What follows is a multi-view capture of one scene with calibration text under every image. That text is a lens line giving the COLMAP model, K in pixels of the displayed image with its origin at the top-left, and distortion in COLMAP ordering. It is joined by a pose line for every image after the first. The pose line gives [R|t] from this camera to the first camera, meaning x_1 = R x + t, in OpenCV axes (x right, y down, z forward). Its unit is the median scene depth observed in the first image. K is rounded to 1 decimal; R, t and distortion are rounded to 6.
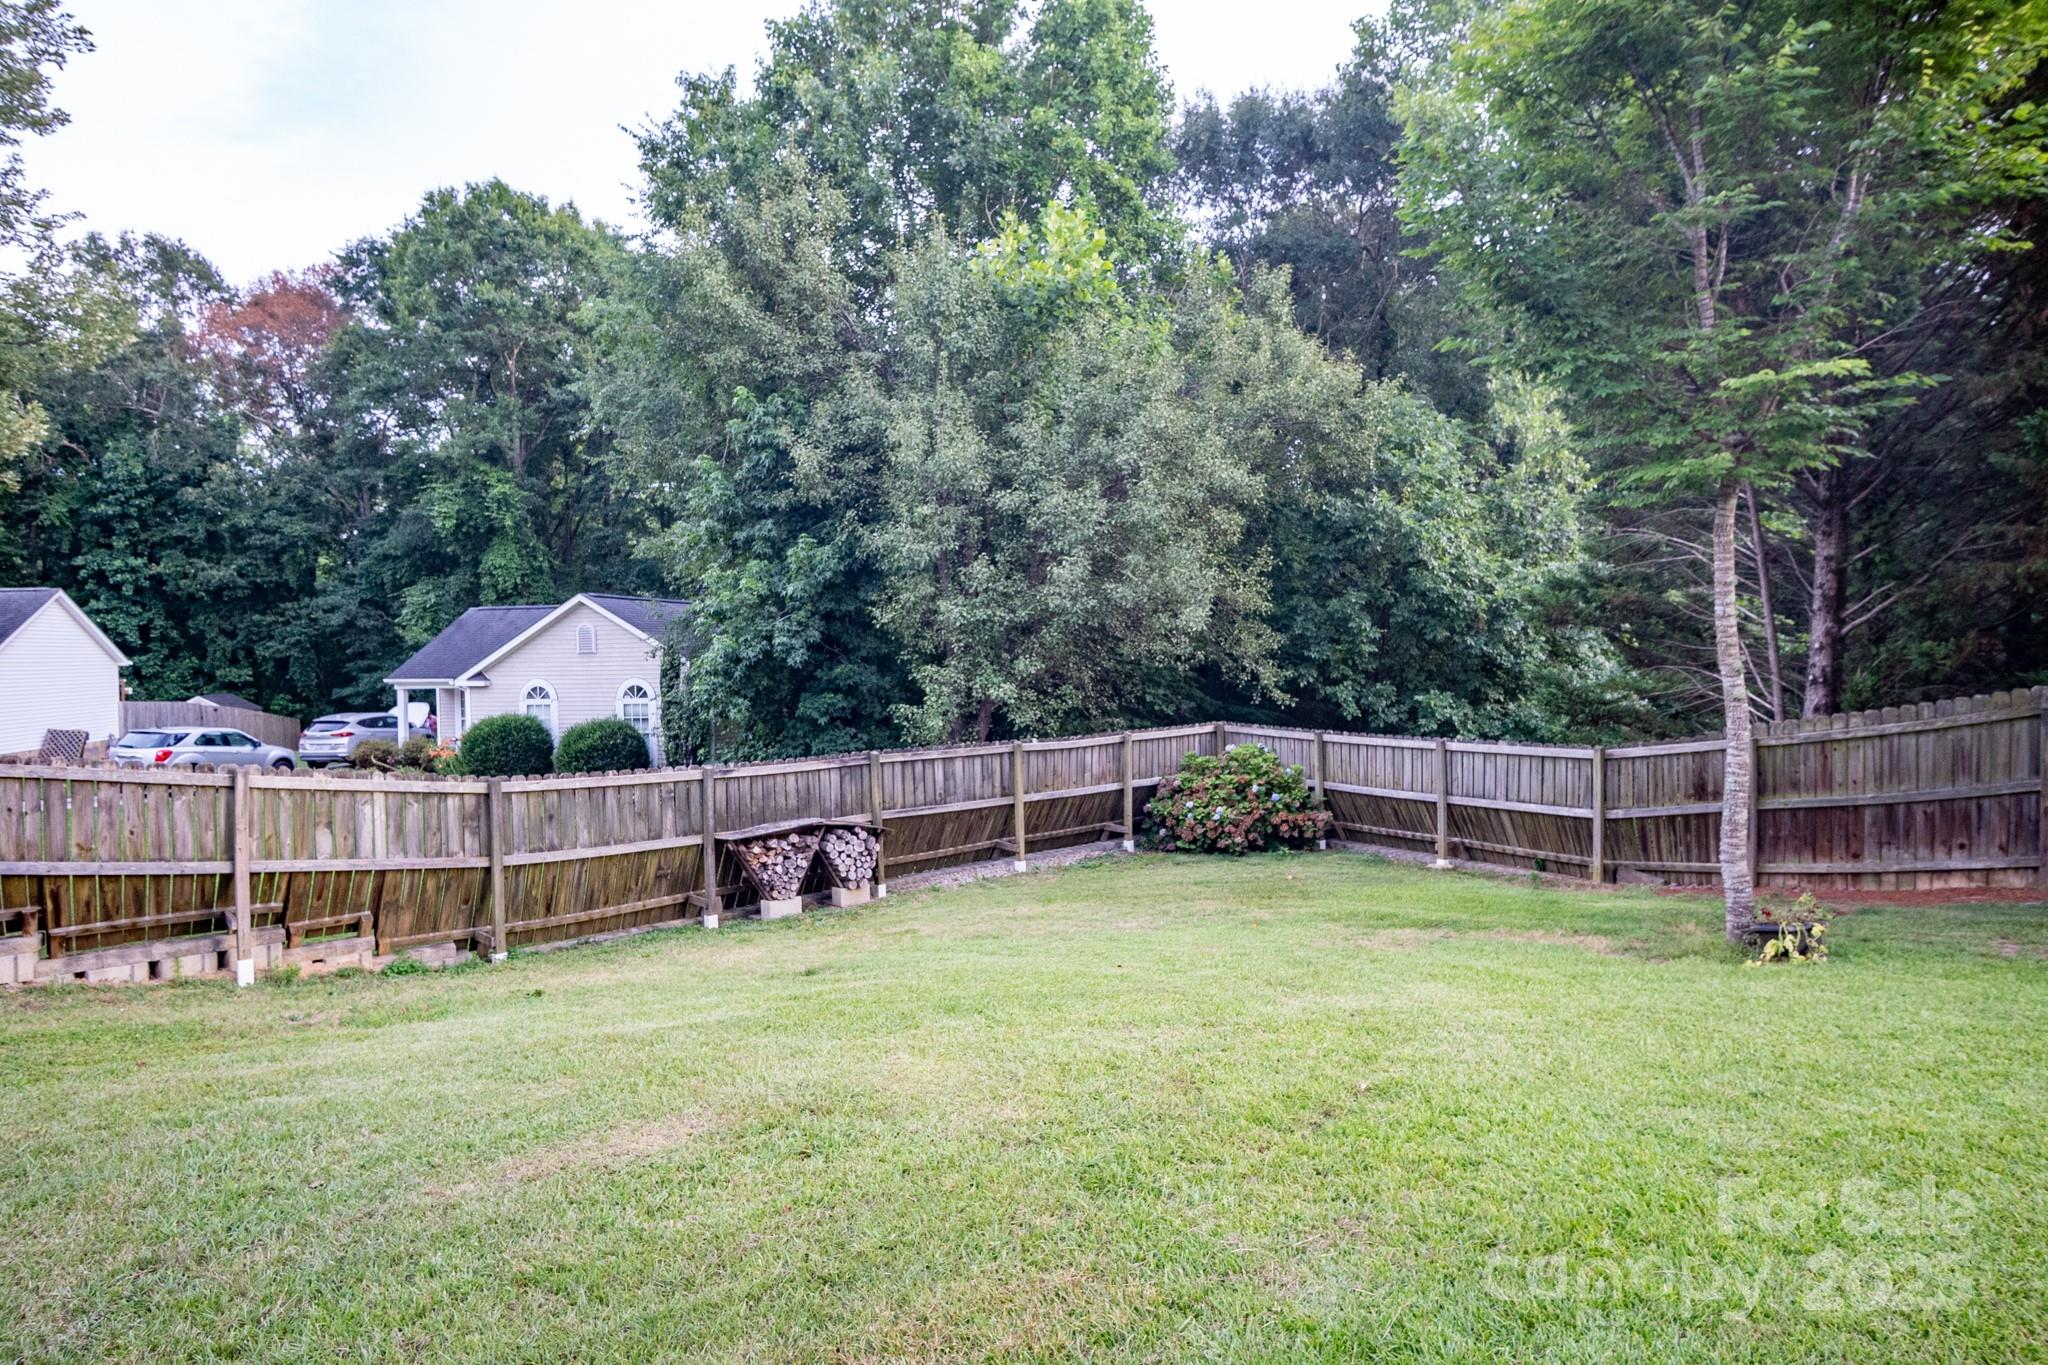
lens RADIAL K [[1101.1, 0, 1029.2], [0, 1101.1, 677.4], [0, 0, 1]] dist [-0.040707, 0.011768]
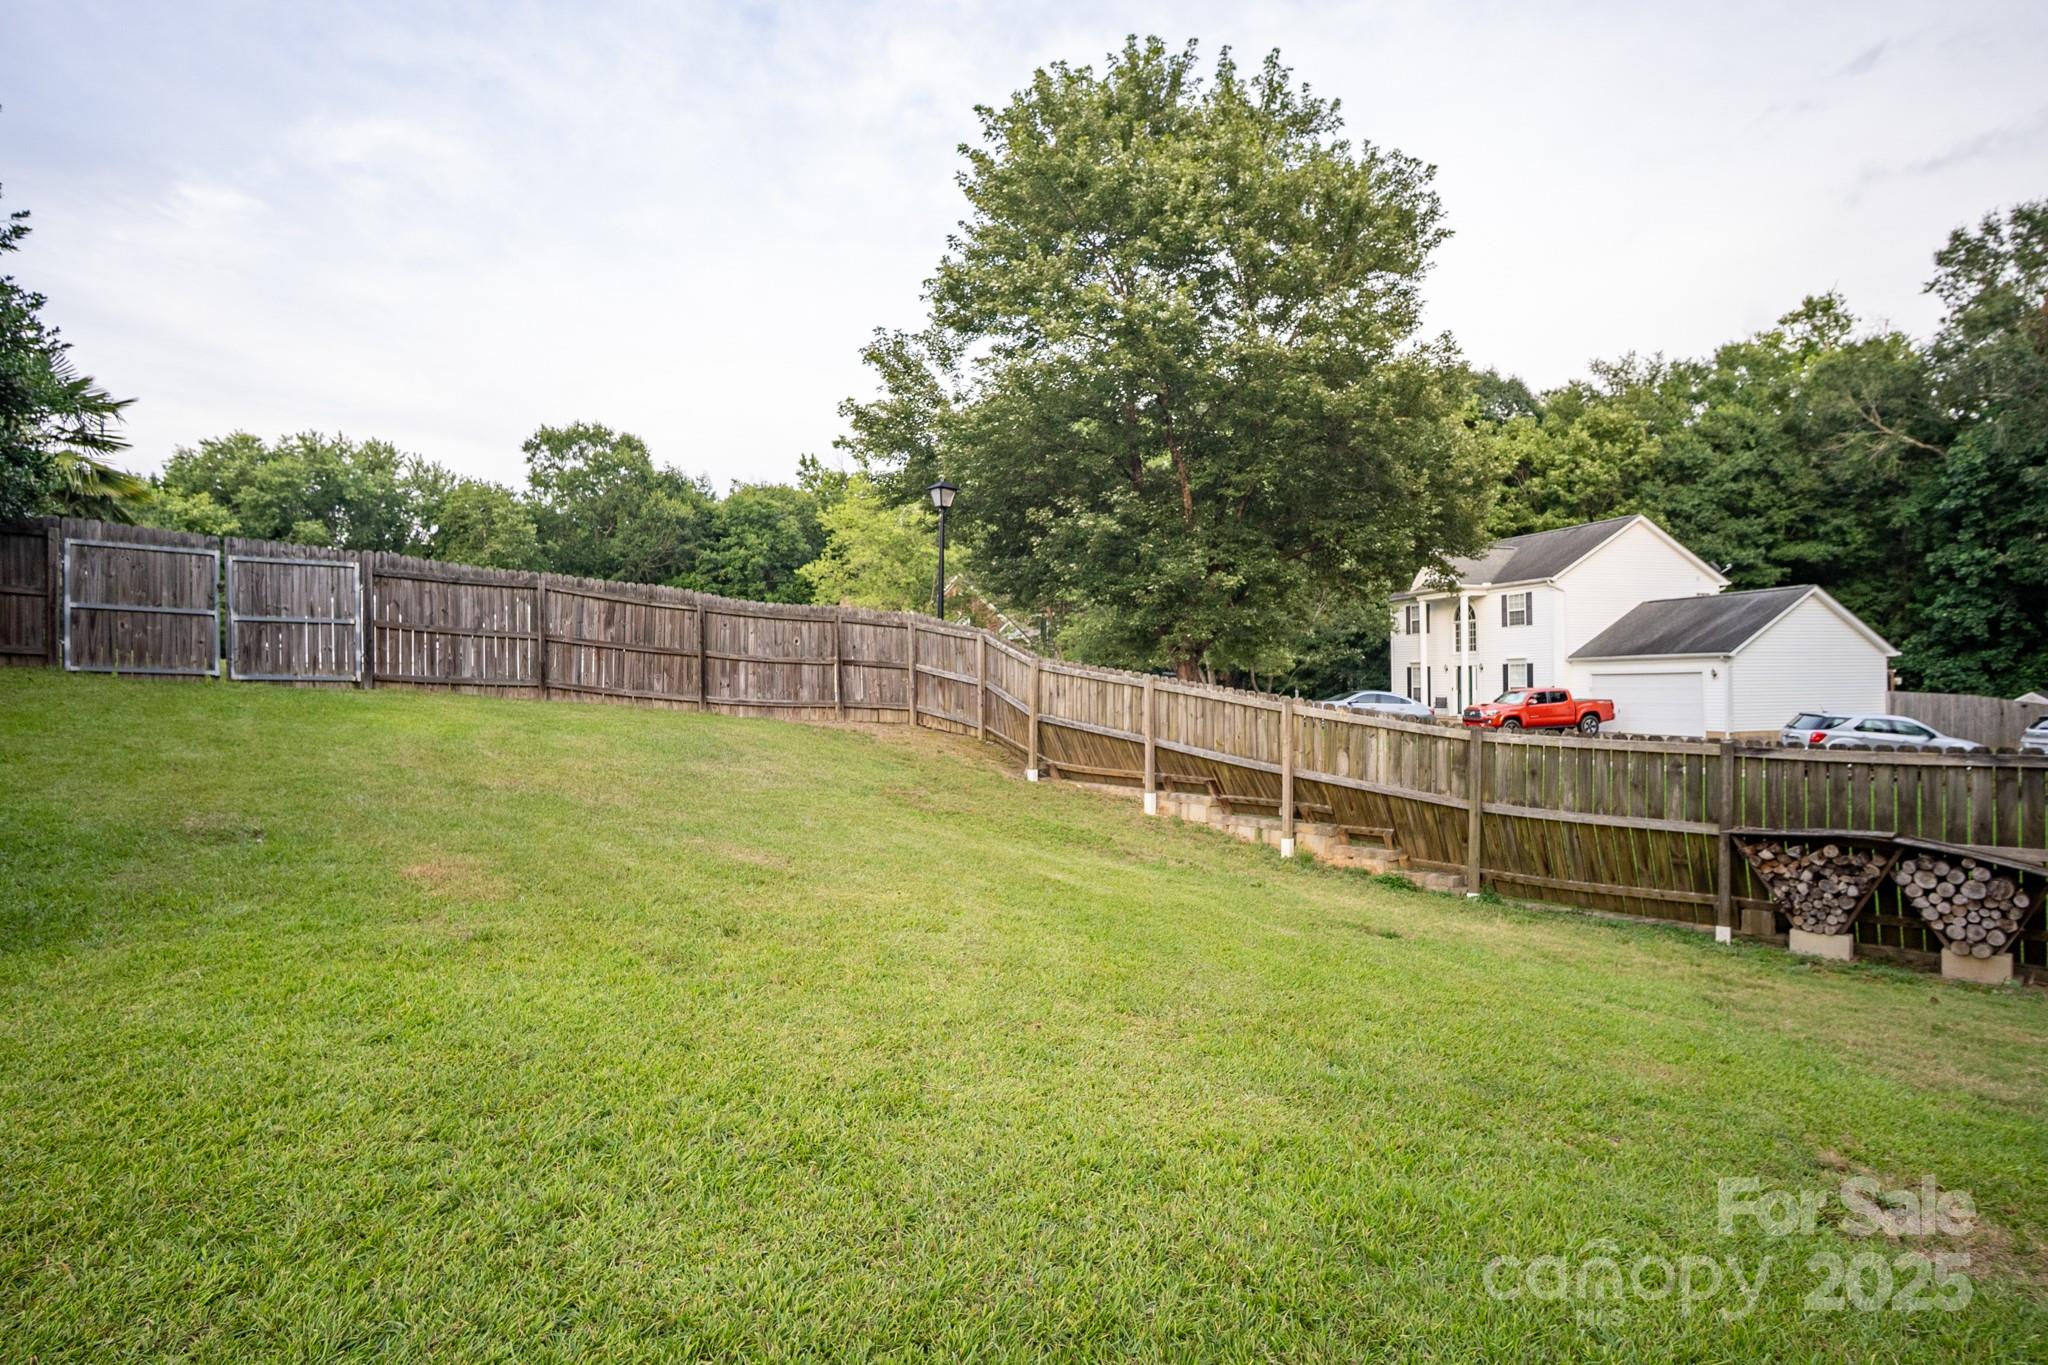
lens RADIAL K [[1101.1, 0, 1029.2], [0, 1101.1, 677.4], [0, 0, 1]] dist [-0.040707, 0.011768]
pose [[0.019149, 0.009770, -0.999769, 0.204819], [-0.015290, 0.999838, 0.009477, 0.014578], [0.999700, 0.015105, 0.019296, 0.196819]]
